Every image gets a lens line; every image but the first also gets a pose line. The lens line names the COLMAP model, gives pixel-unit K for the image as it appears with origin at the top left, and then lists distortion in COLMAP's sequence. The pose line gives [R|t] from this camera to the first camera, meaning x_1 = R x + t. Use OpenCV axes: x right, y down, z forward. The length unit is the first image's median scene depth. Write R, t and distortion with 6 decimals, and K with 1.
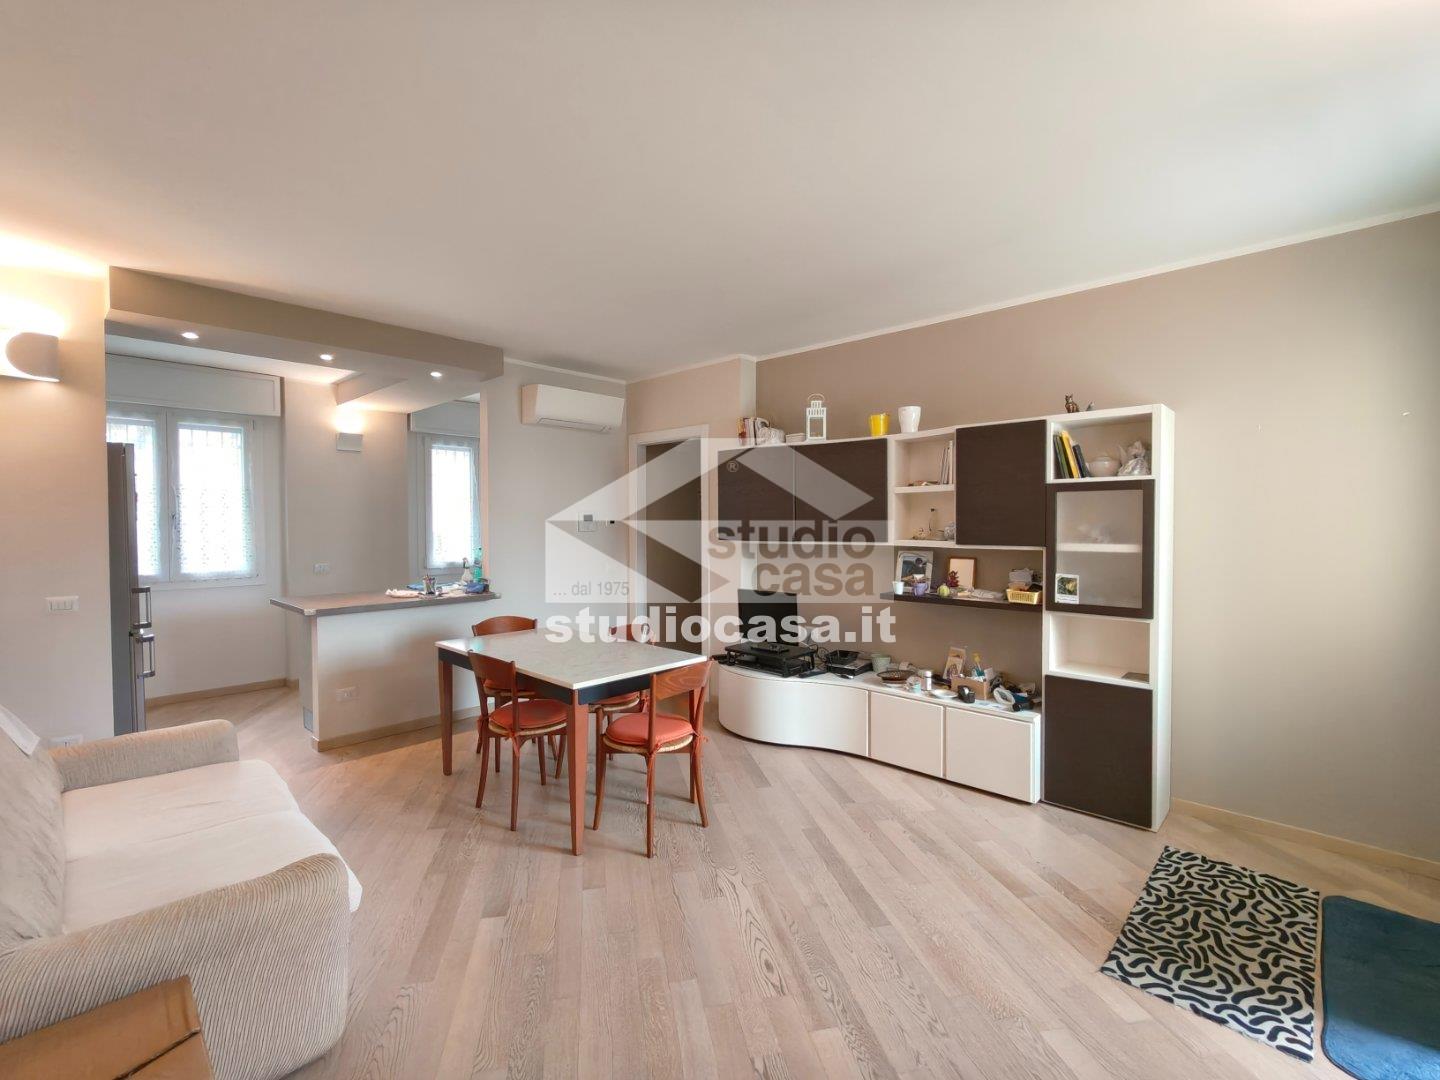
lens RADIAL K [[650.3, 0, 721.4], [0, 650.3, 538.1], [0, 0, 1]] dist [-0.004595, 0.004003]
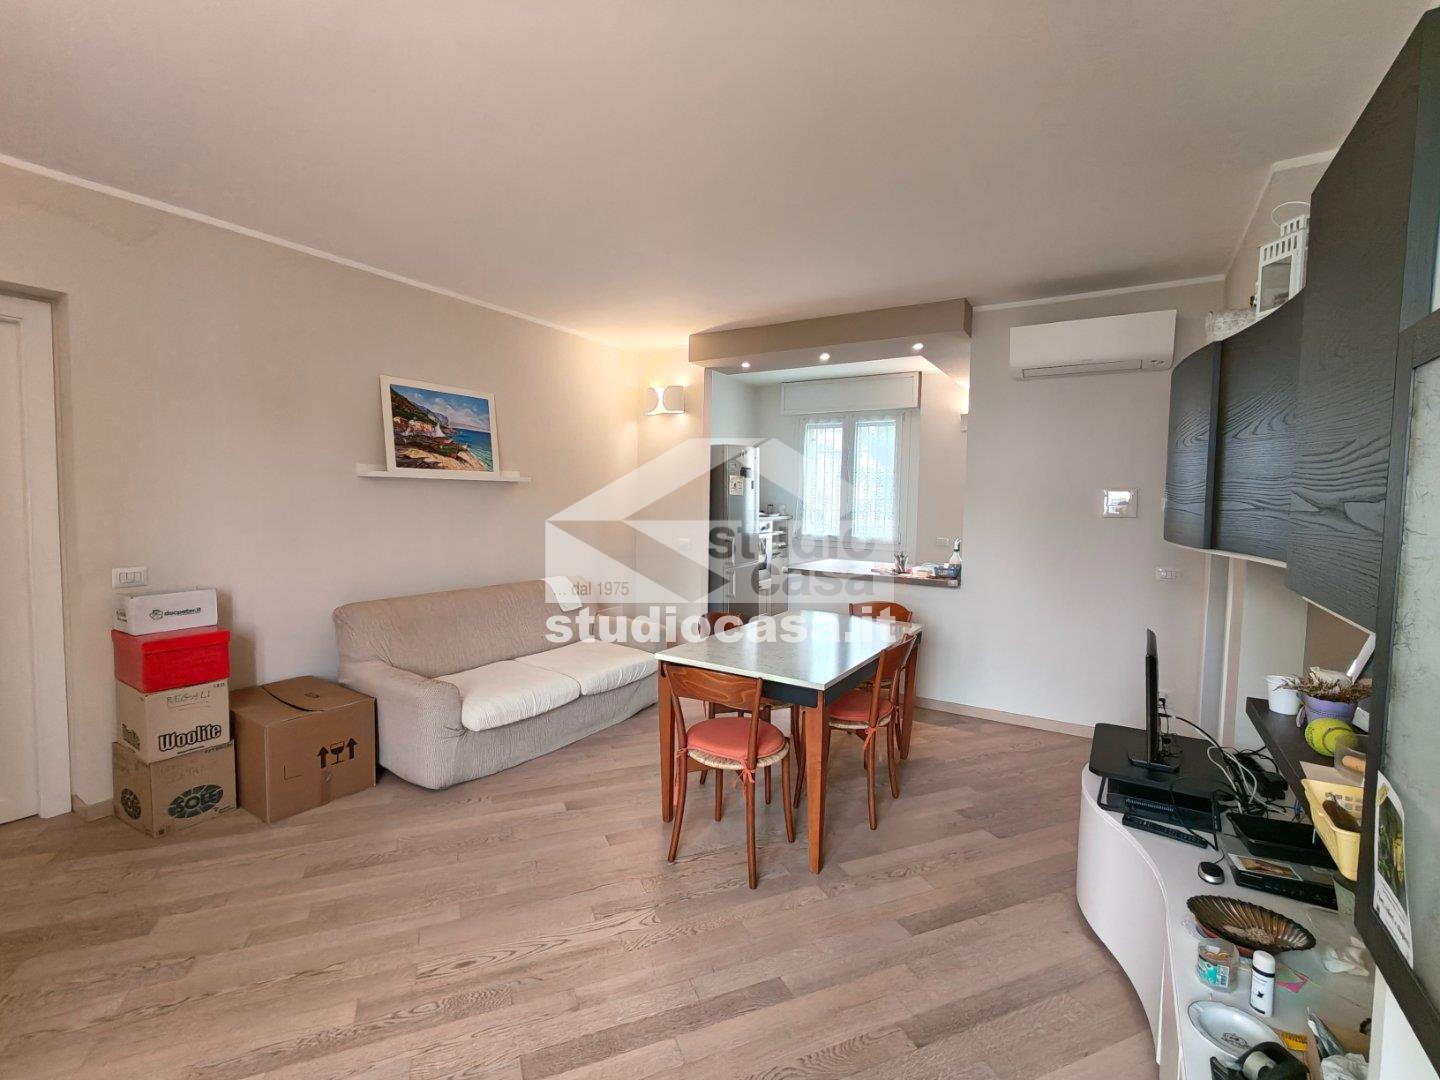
lens RADIAL K [[650.3, 0, 715.3], [0, 650.3, 537.2], [0, 0, 1]] dist [-0.004595, 0.004003]
pose [[0.193526, 0.070180, -0.978582, 0.417055], [-0.040204, 0.997168, 0.063562, -0.016805], [0.980271, 0.027042, 0.195799, 0.468089]]
